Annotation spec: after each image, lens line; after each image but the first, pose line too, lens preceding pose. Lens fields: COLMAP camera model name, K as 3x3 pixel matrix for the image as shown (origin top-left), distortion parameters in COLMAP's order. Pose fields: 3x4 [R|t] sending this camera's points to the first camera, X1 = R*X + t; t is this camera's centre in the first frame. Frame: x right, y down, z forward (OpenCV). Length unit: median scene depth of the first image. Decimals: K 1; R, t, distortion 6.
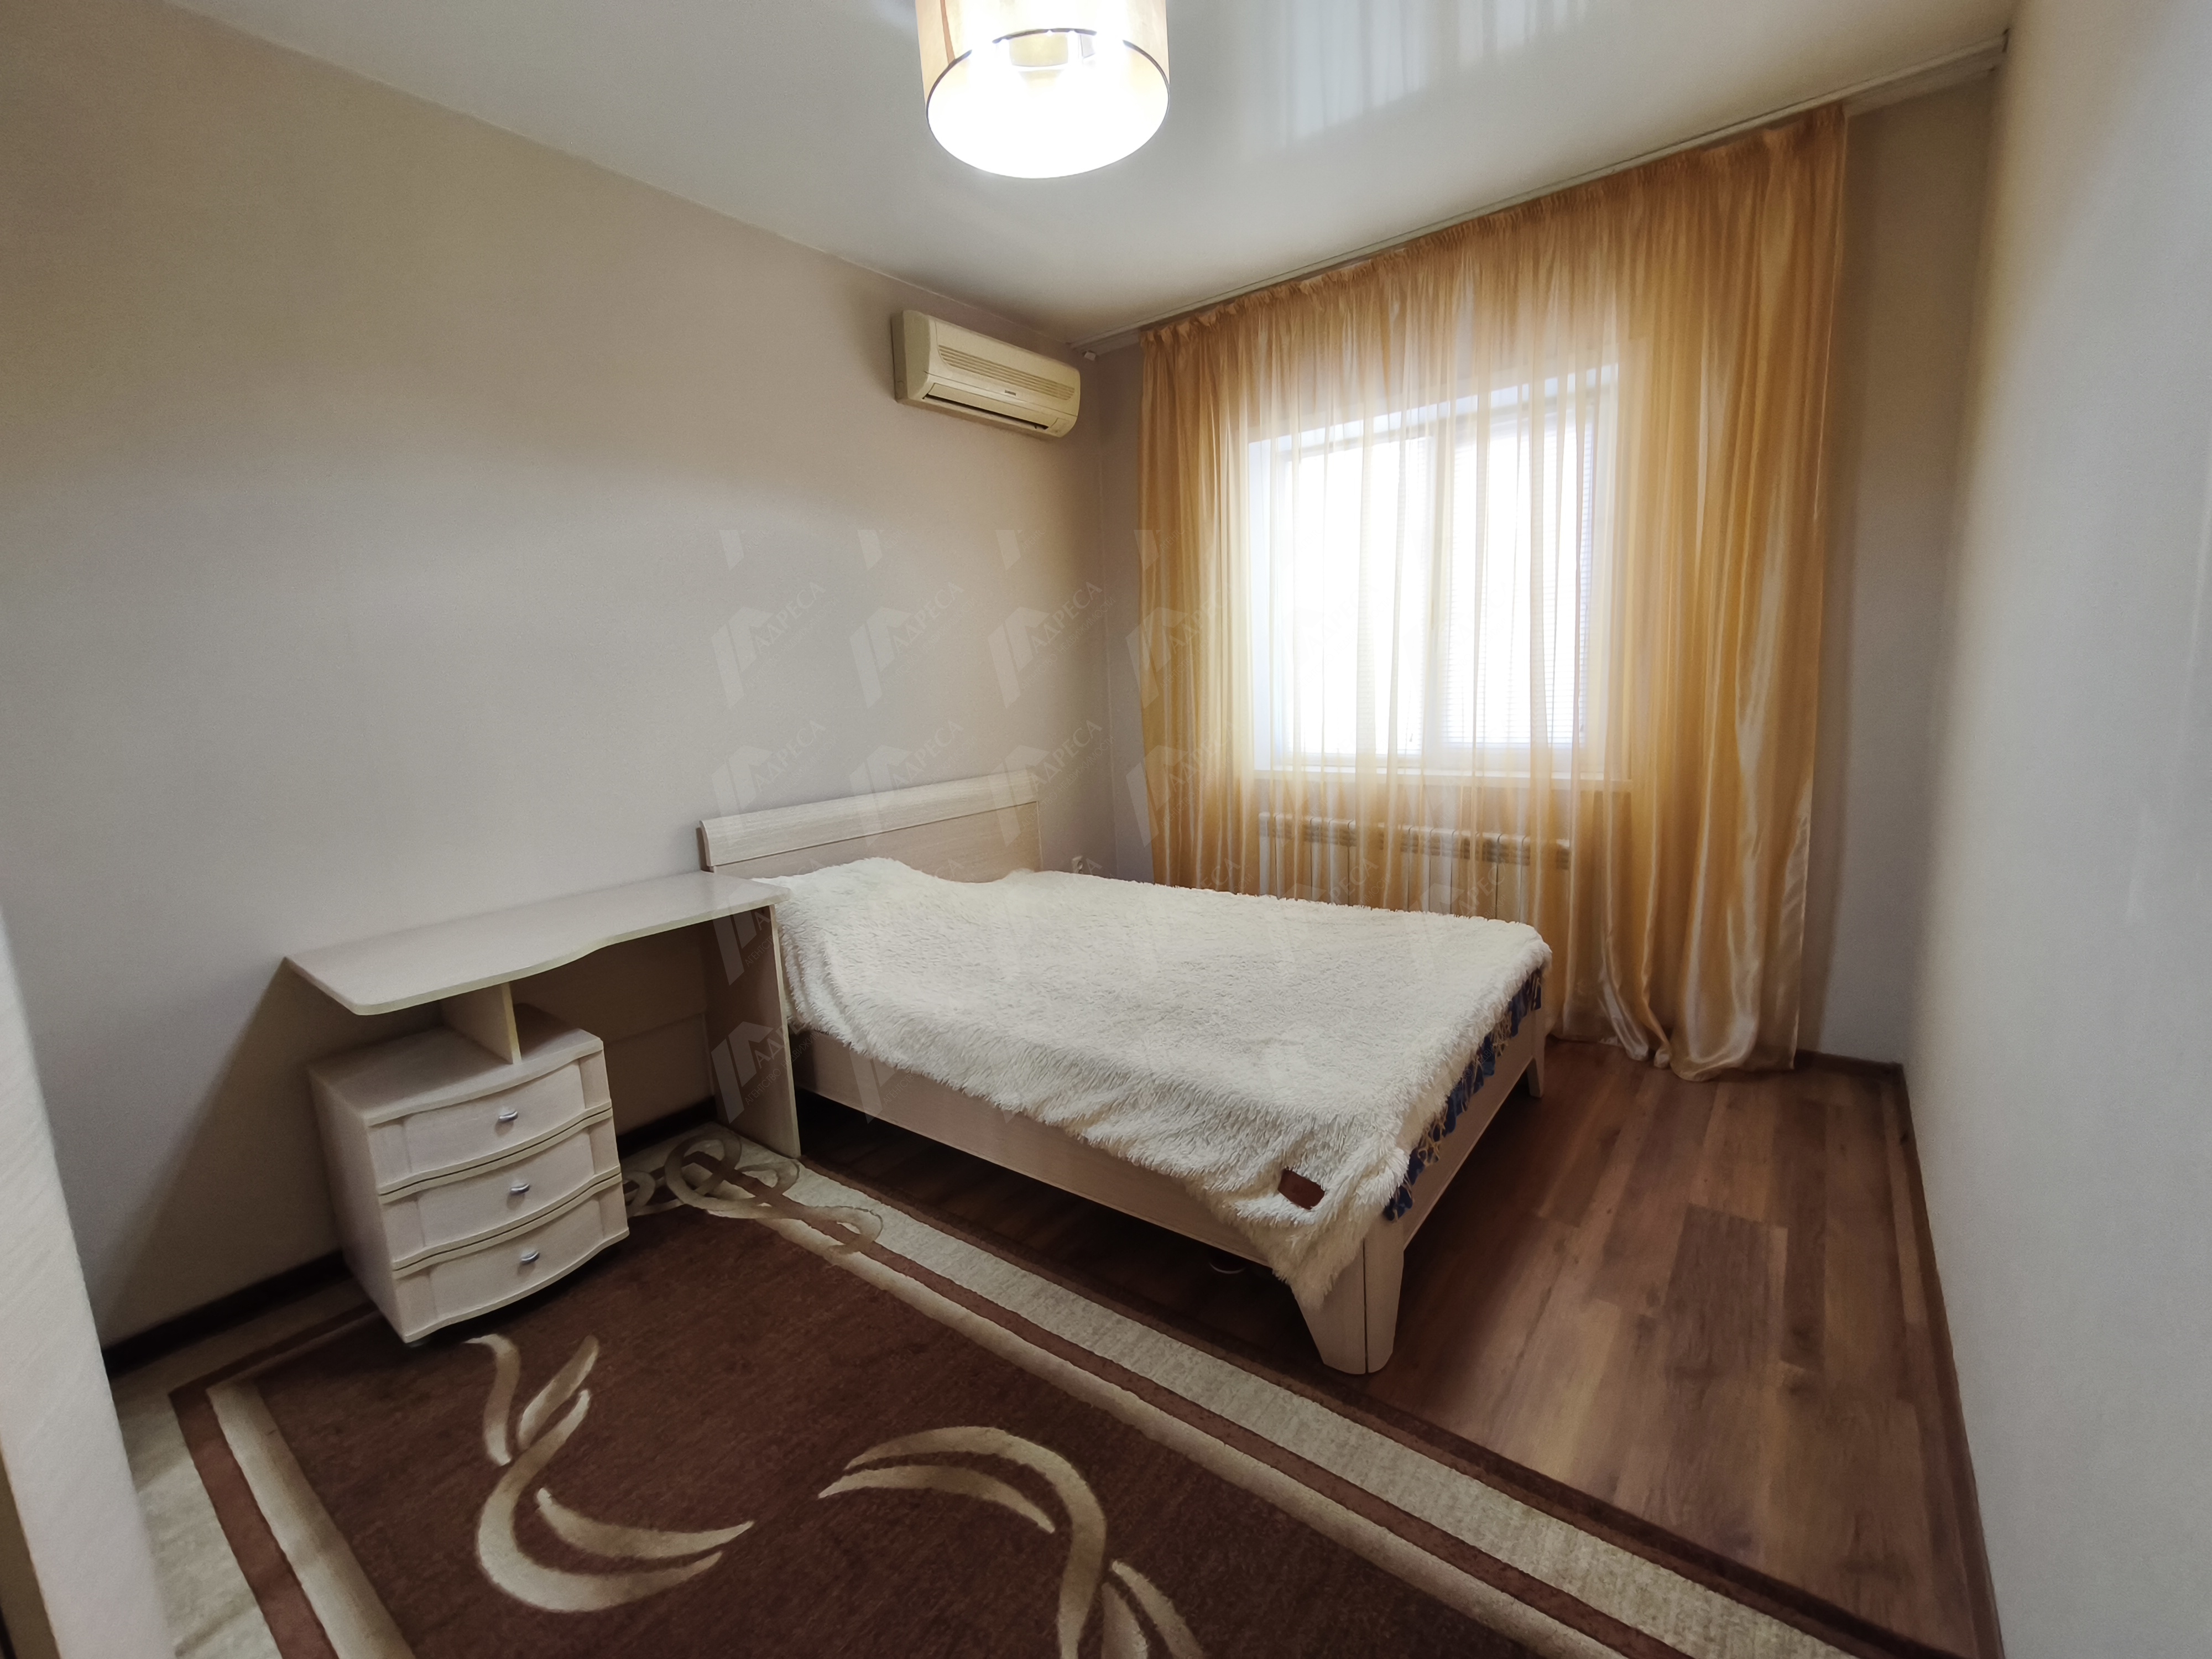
lens RADIAL K [[915.6, 0, 1108.2], [0, 915.6, 826.0], [0, 0, 1]] dist [-0.003517, -0.000087]
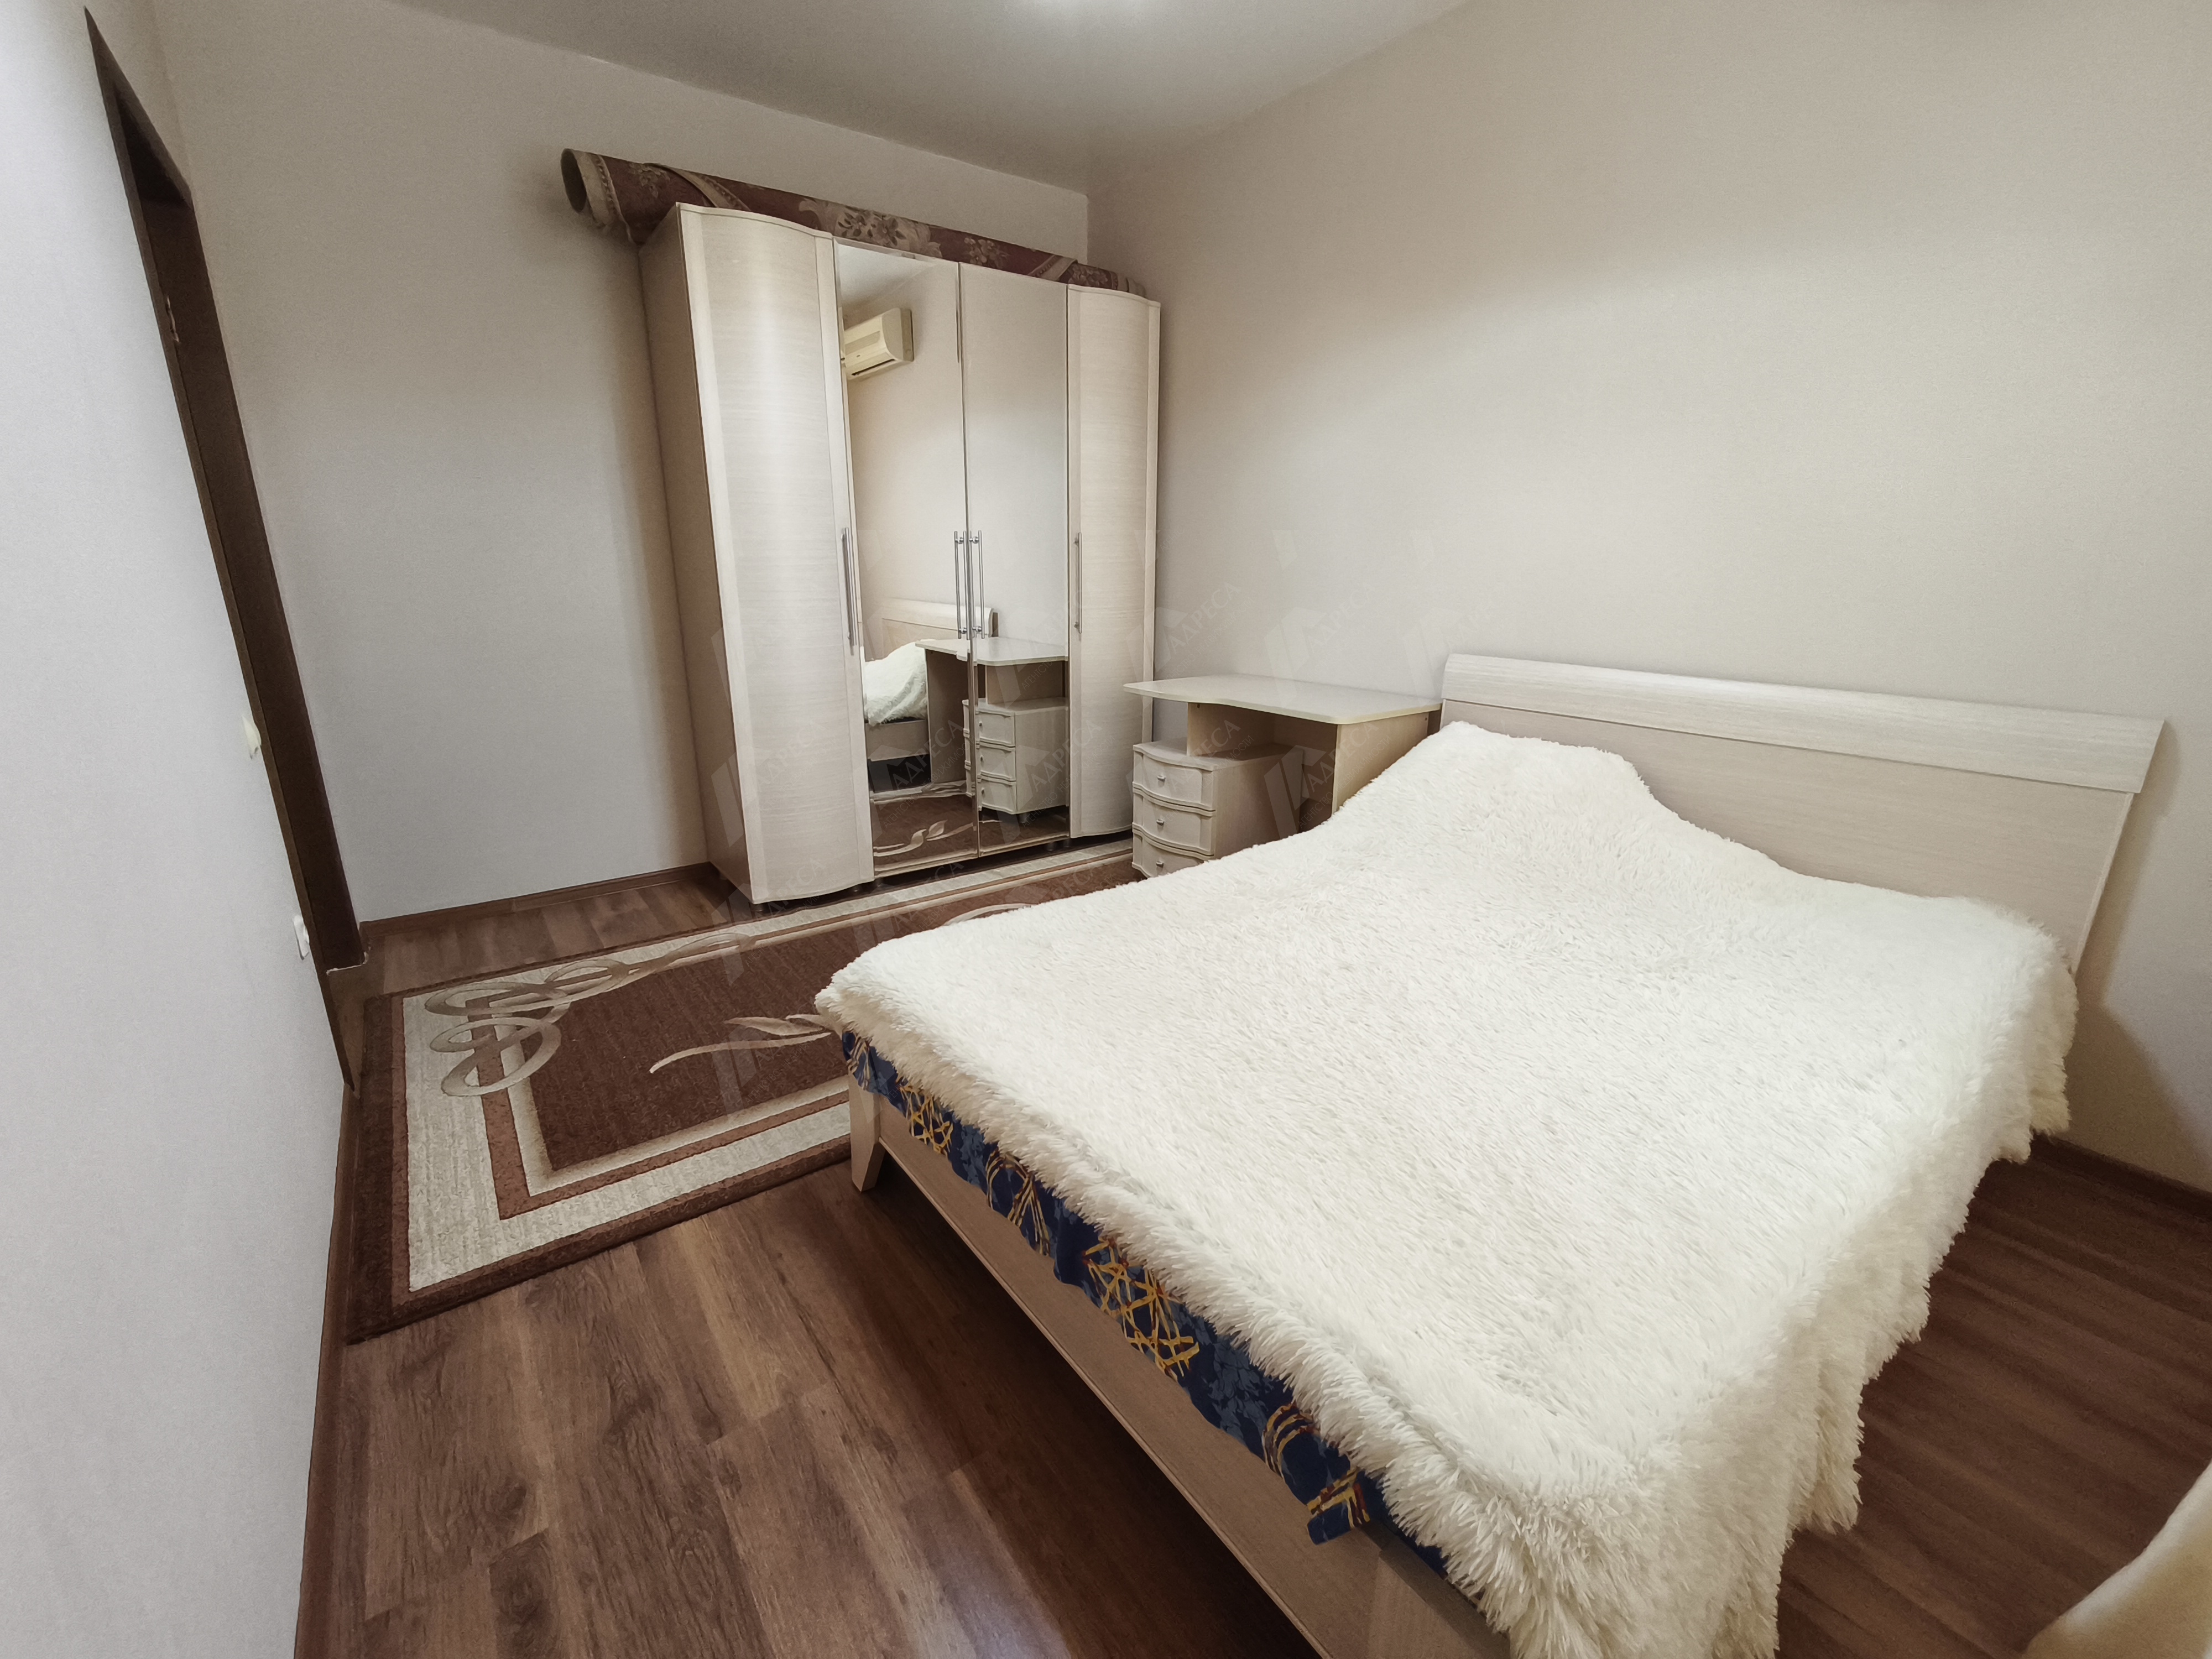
lens RADIAL K [[915.6, 0, 1108.2], [0, 915.6, 826.0], [0, 0, 1]] dist [-0.003517, -0.000087]
pose [[-0.265309, 0.315972, -0.910919, 1.156713], [-0.144217, 0.921142, 0.361522, -0.246919], [0.953317, 0.227285, -0.198819, 1.515199]]
